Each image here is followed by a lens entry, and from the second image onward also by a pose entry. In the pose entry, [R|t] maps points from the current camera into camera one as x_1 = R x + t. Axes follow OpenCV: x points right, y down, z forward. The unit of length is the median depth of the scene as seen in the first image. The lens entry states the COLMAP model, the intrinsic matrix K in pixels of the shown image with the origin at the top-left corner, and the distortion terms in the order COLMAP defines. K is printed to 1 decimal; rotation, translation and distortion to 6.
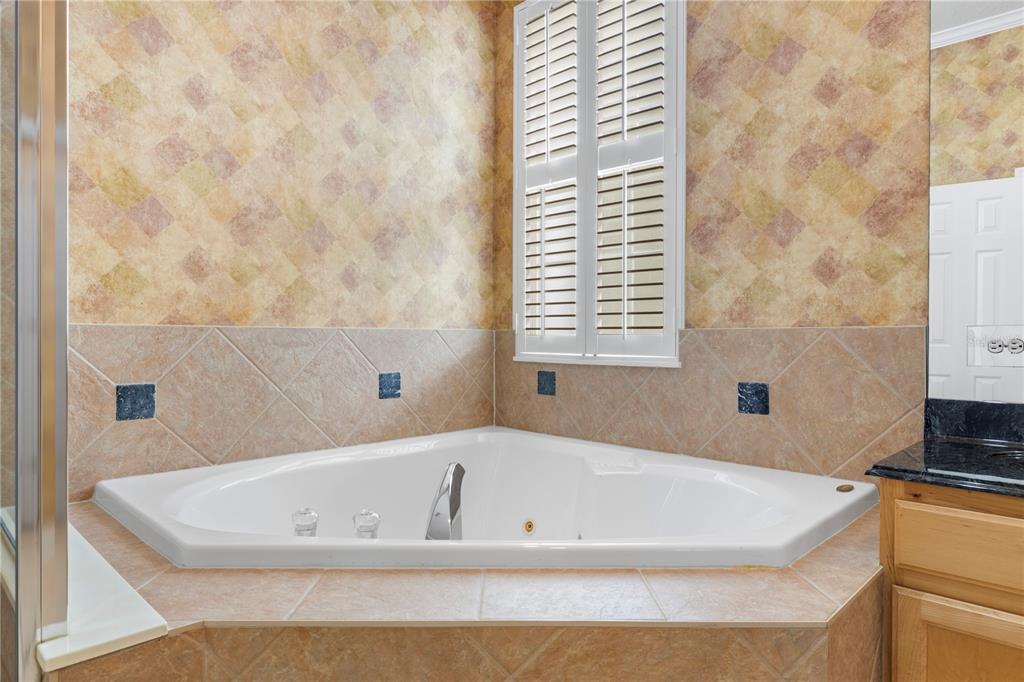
lens RADIAL K [[618.6, 0, 510.0], [0, 618.6, 340.1], [0, 0, 1]] dist [-0.000303, 0.000075]
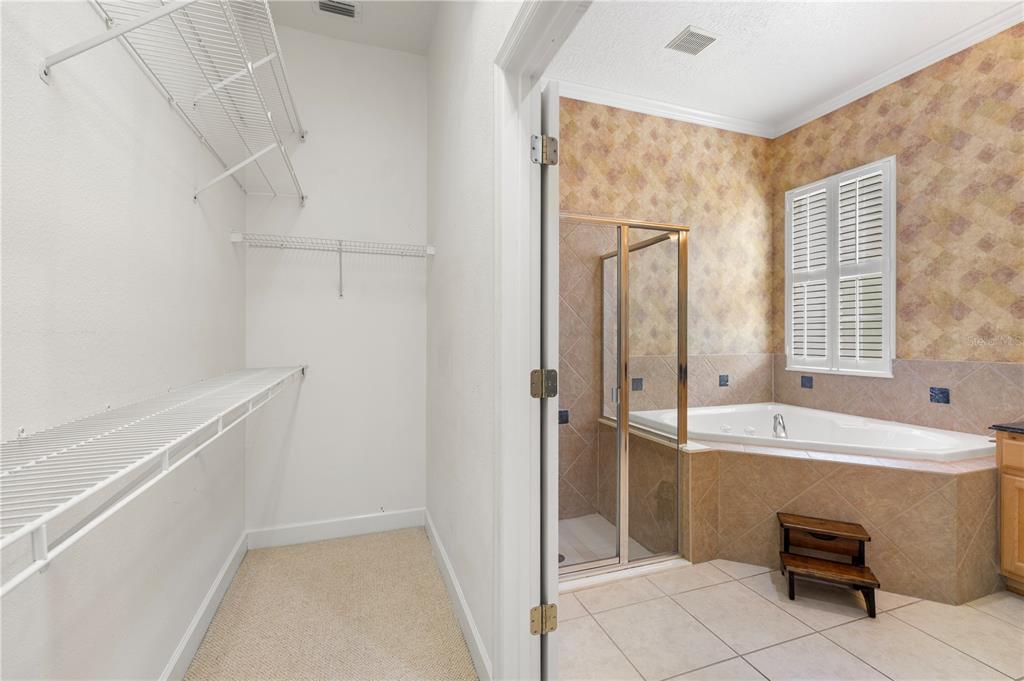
lens RADIAL K [[434.1, 0, 515.3], [0, 434.1, 338.4], [0, 0, 1]] dist [0.004600, -0.000247]
pose [[0.899242, -0.003256, -0.437440, -0.198748], [0.001073, 0.999986, -0.005238, -0.074673], [0.437451, 0.004241, 0.899232, -0.772476]]
